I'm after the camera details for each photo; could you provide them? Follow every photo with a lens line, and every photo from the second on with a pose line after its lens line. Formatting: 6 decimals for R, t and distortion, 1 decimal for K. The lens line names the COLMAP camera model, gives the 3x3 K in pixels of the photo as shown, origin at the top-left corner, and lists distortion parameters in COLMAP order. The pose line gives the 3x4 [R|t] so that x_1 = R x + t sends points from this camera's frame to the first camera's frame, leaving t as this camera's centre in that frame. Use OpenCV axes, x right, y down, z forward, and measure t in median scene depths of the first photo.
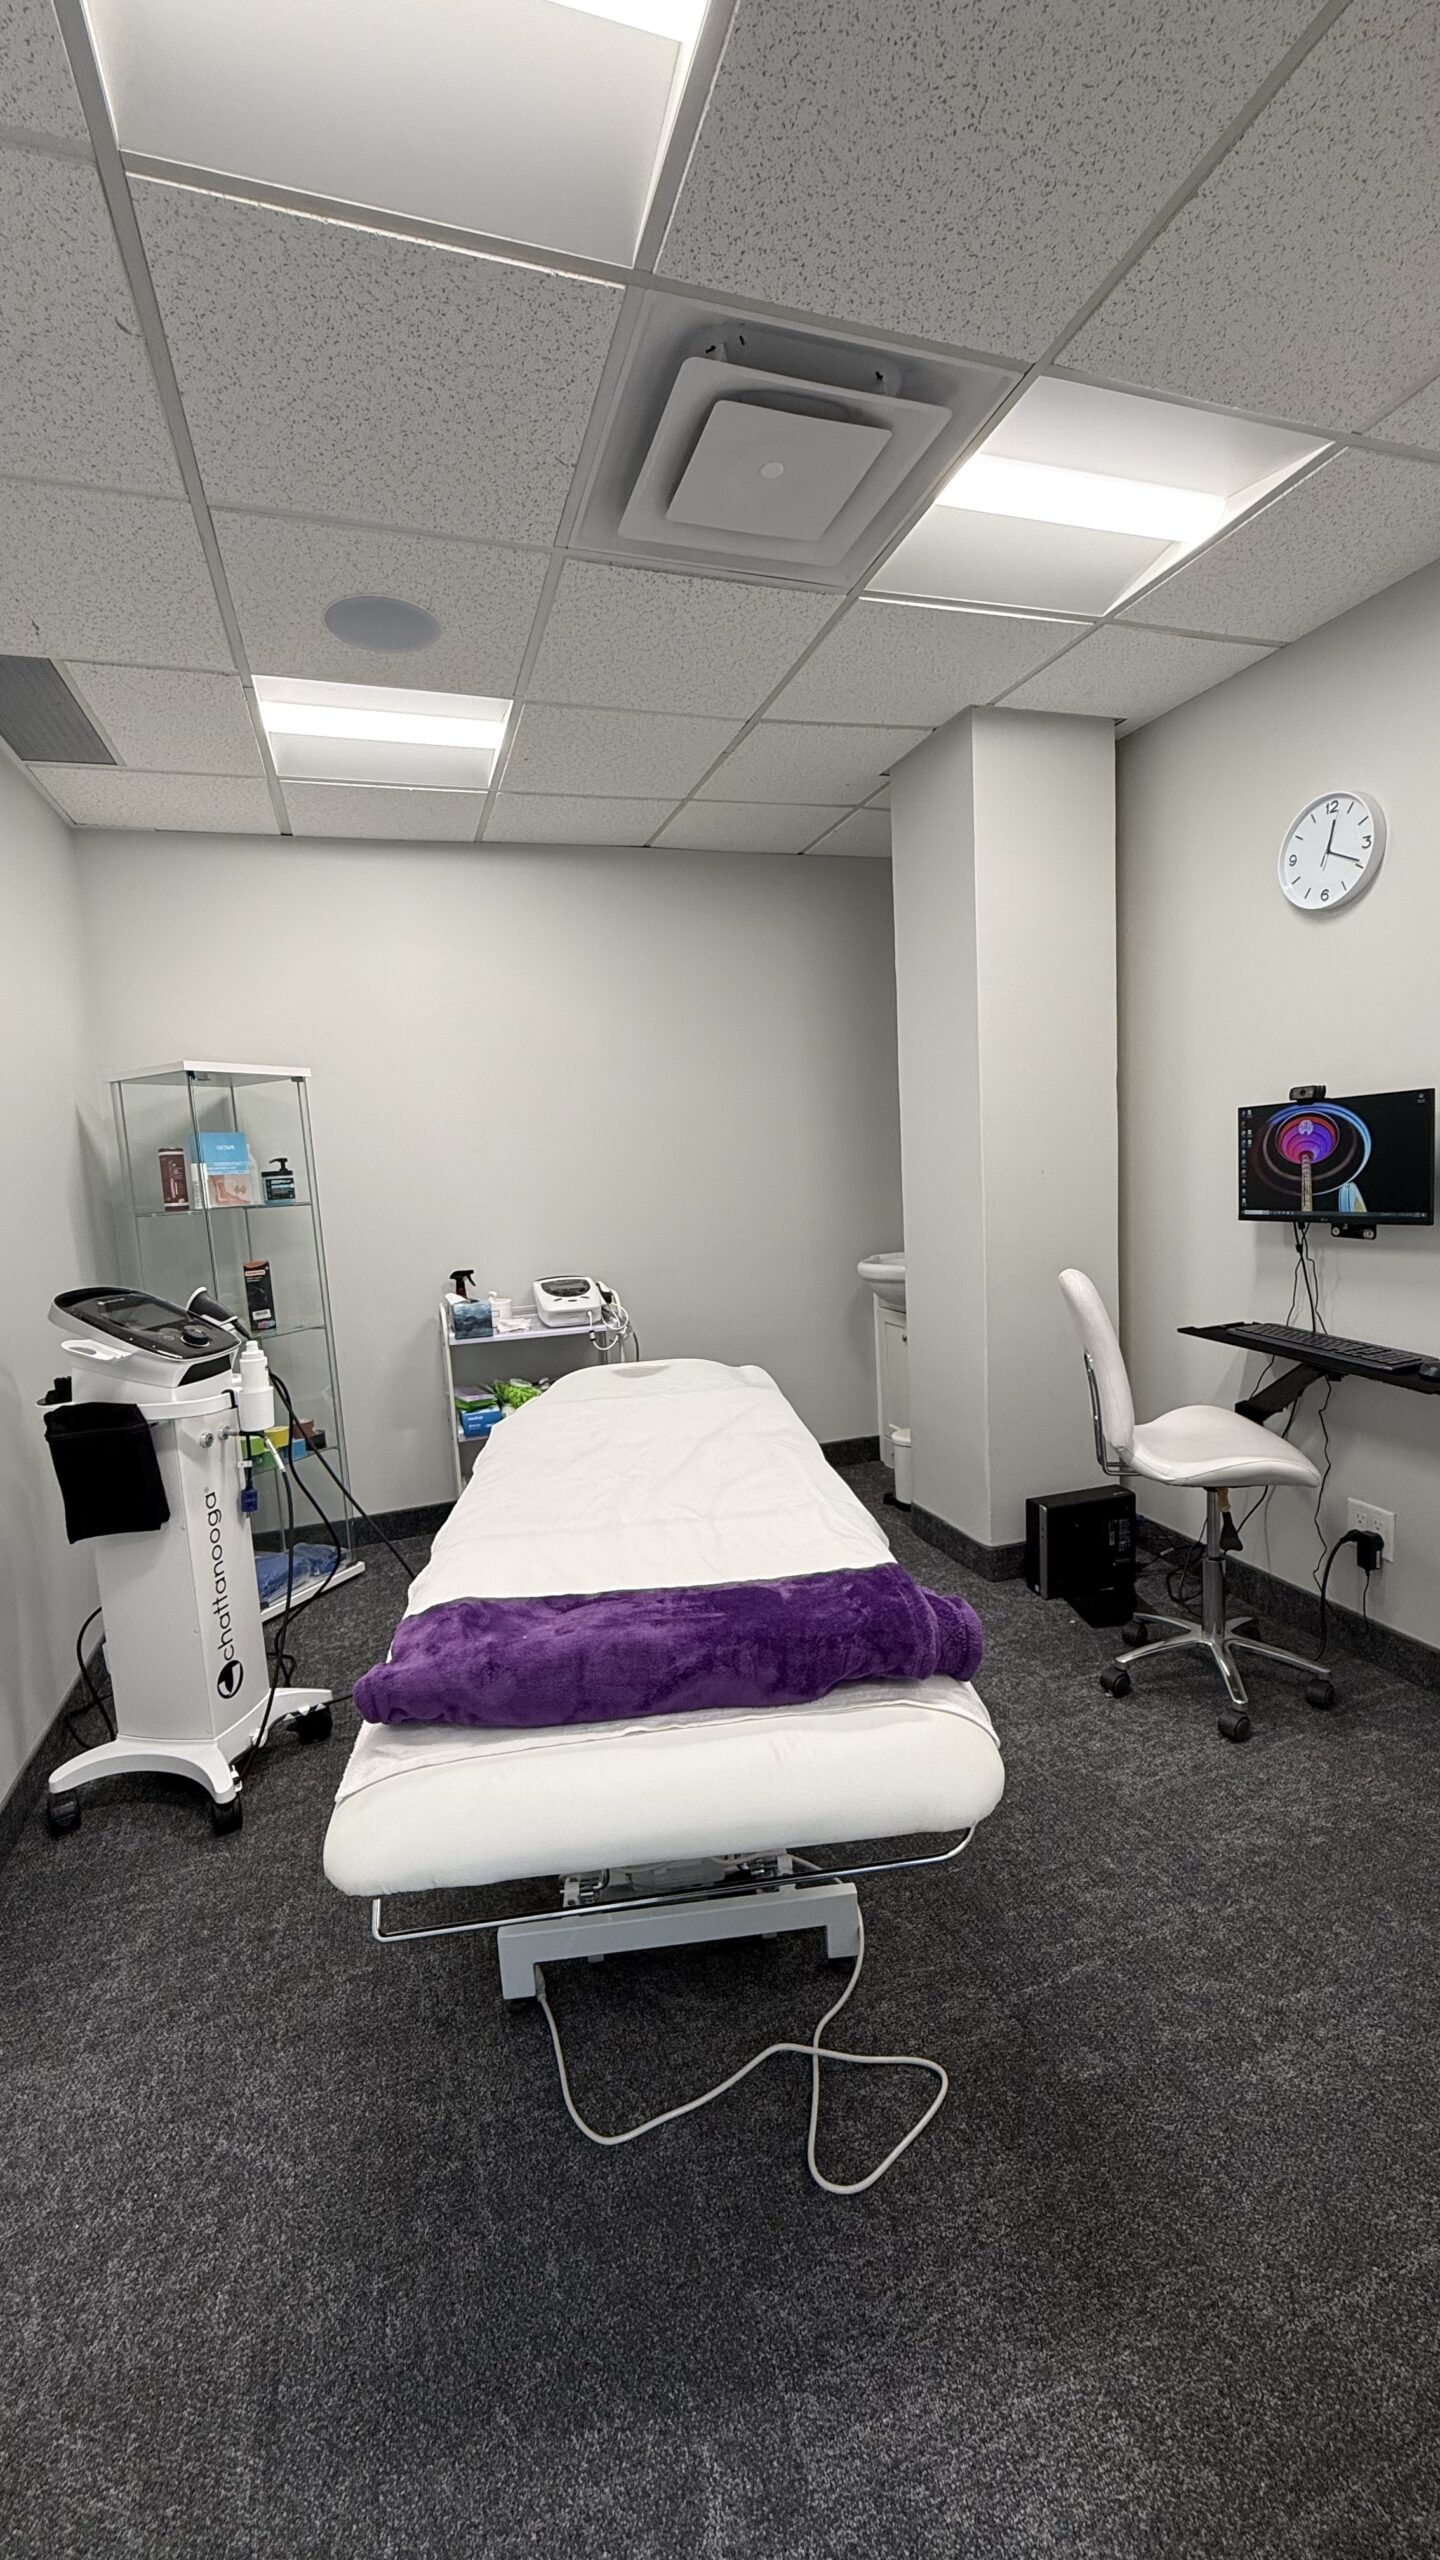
lens RADIAL K [[1031.1, 0, 705.8], [0, 1031.1, 1270.4], [0, 0, 1]] dist [-0.001032, 0.000677]
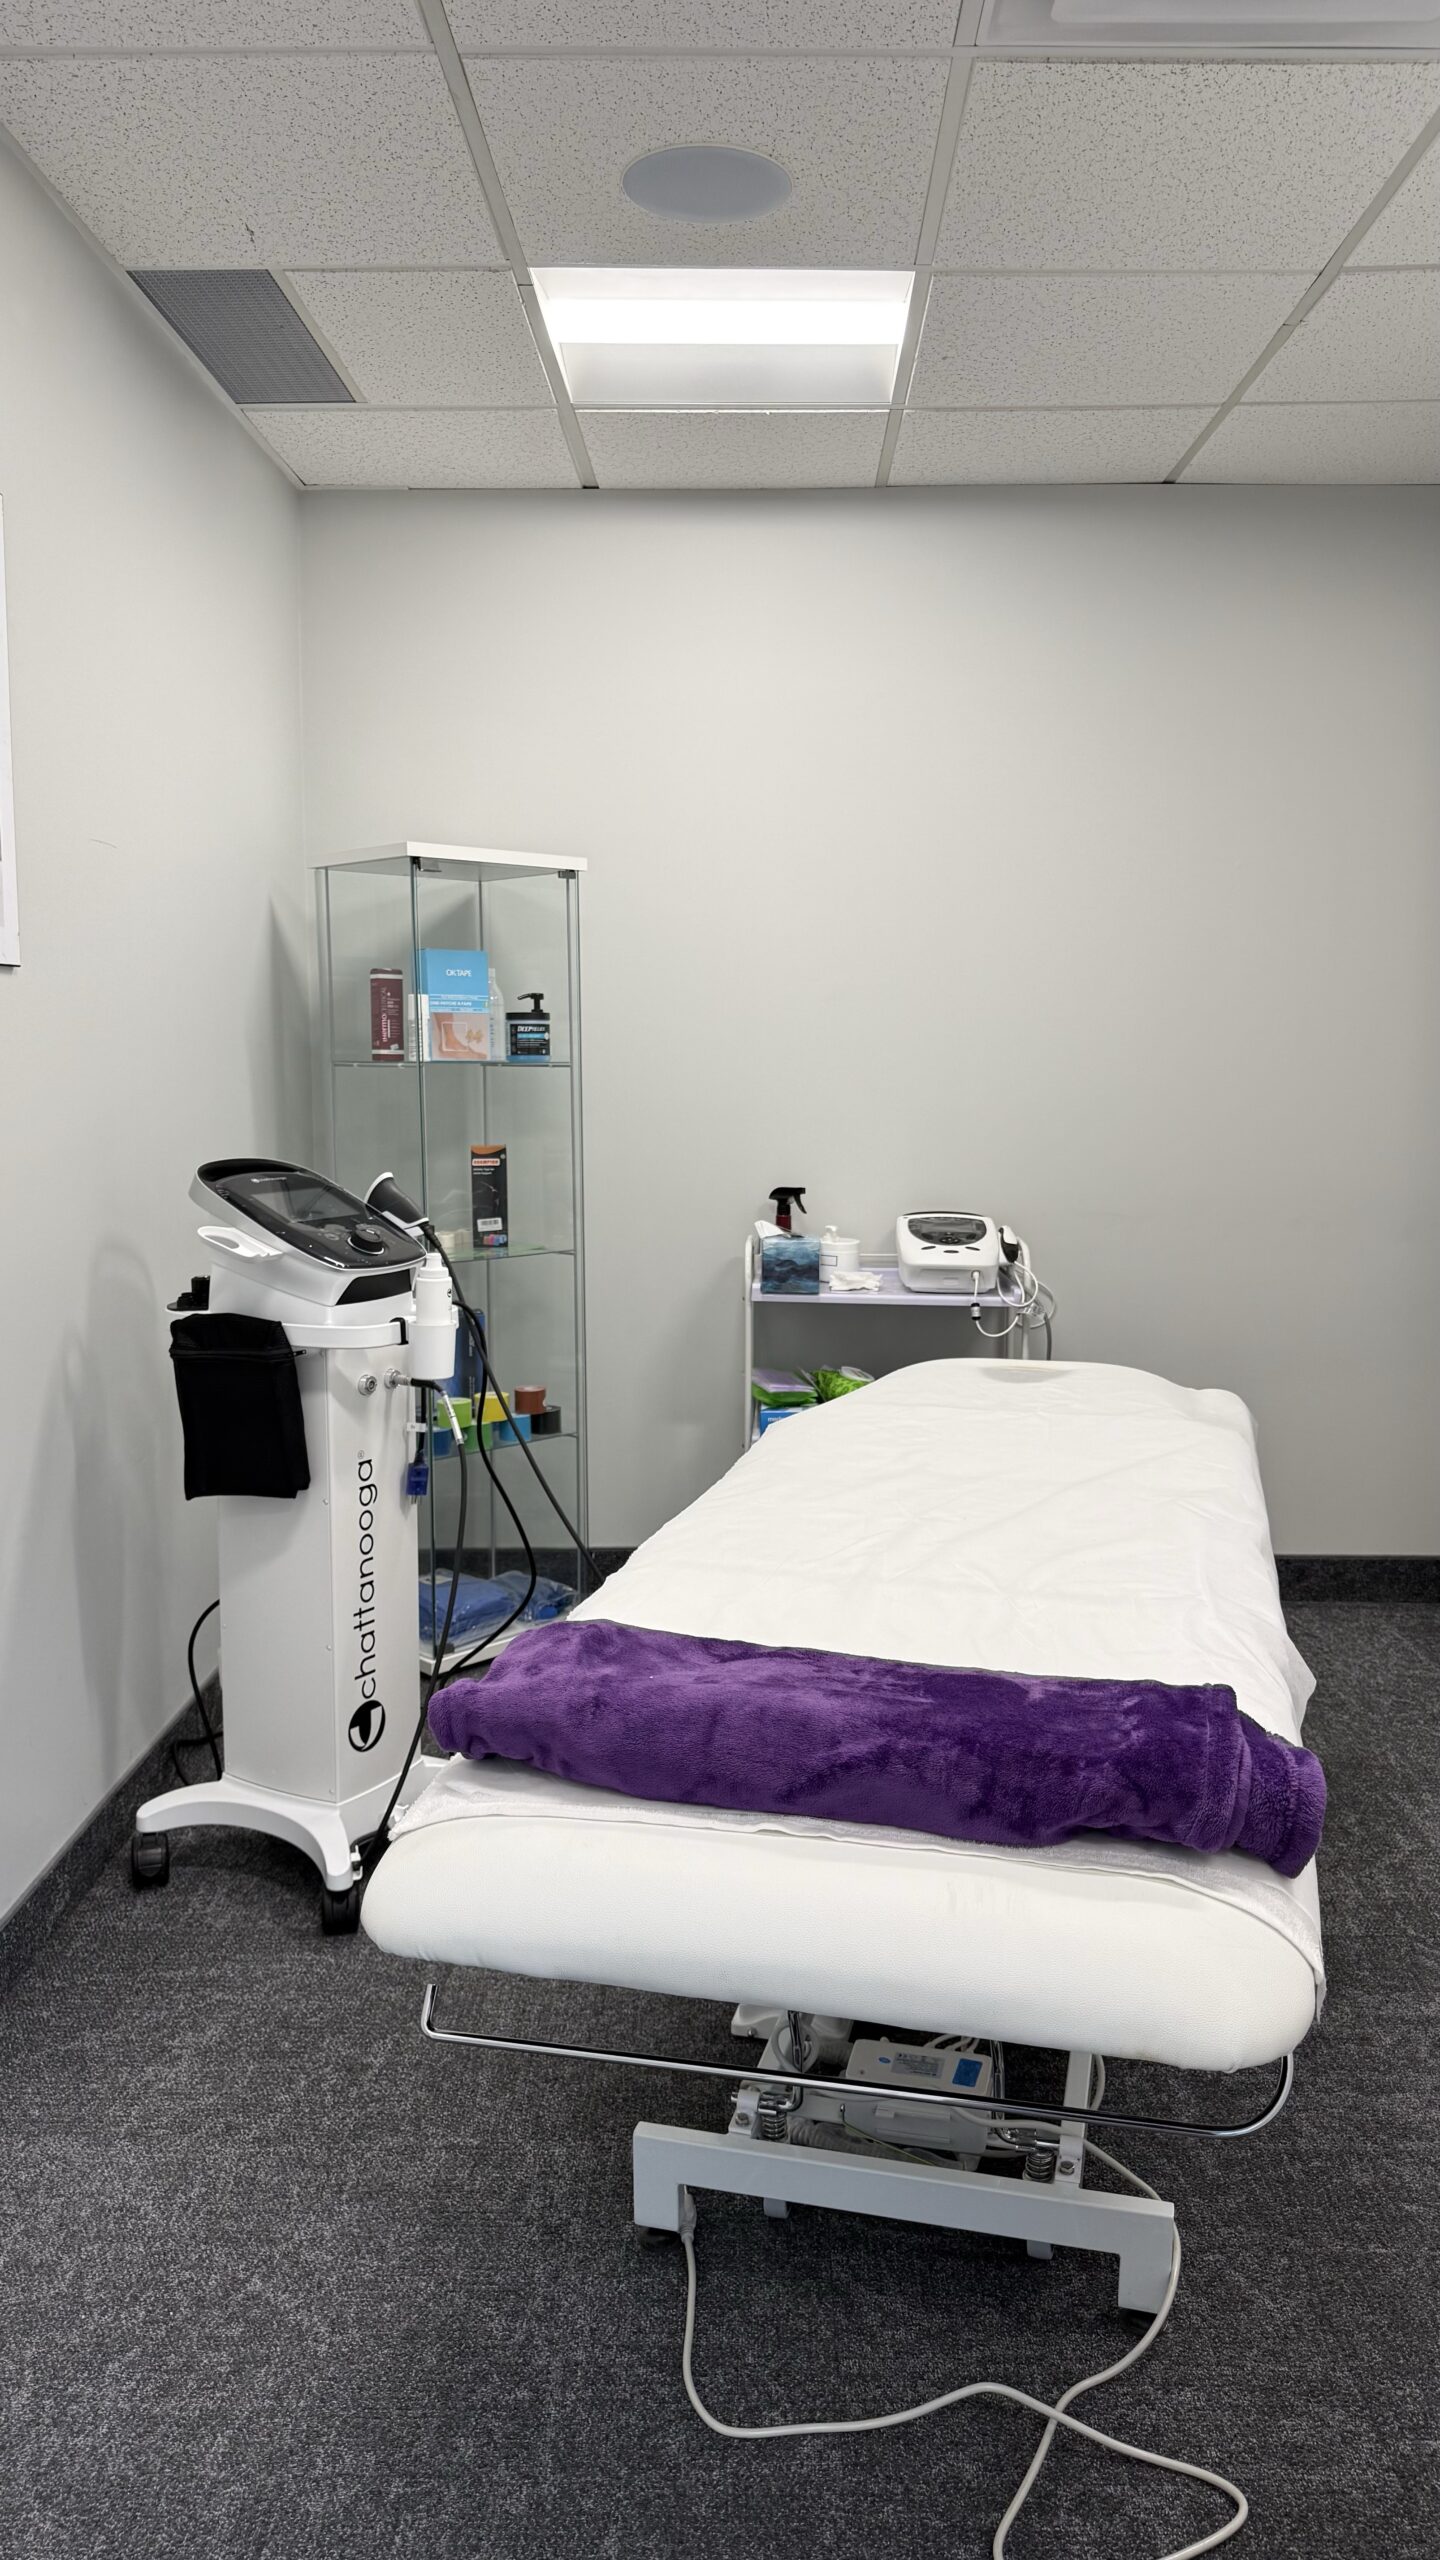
lens RADIAL K [[1853.0, 0, 704.2], [0, 1853.0, 1260.0], [0, 0, 1]] dist [0.063005, -0.070042]
pose [[0.937318, 0.102592, -0.333031, 0.170940], [-0.093390, 0.994676, 0.043567, 0.000261], [0.335728, -0.009734, 0.941909, -0.144087]]
